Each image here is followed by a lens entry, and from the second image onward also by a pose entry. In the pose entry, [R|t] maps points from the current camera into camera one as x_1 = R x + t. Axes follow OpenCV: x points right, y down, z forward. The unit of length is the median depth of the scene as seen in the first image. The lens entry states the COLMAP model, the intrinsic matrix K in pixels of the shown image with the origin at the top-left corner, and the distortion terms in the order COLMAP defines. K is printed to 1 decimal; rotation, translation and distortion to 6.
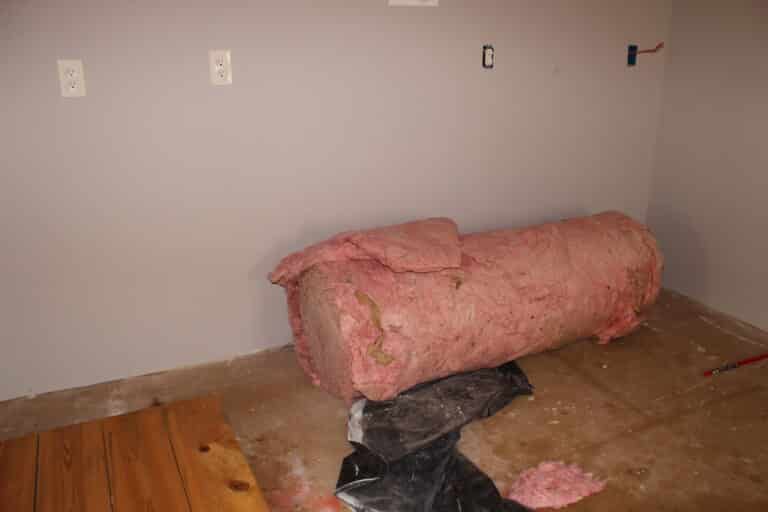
lens RADIAL K [[641.0, 0, 384.8], [0, 641.0, 274.8], [0, 0, 1]] dist [-0.160077, 0.145049]
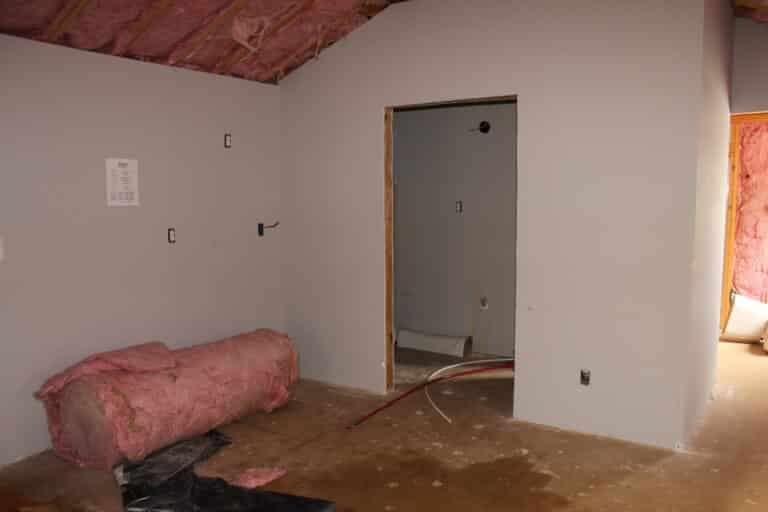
lens RADIAL K [[641.0, 0, 384.8], [0, 641.0, 274.8], [0, 0, 1]] dist [-0.160077, 0.145049]
pose [[0.848226, -0.058362, 0.526409, -0.240747], [0.187229, 0.962777, -0.194949, 0.164112], [-0.495437, 0.263920, 0.827580, -0.583161]]
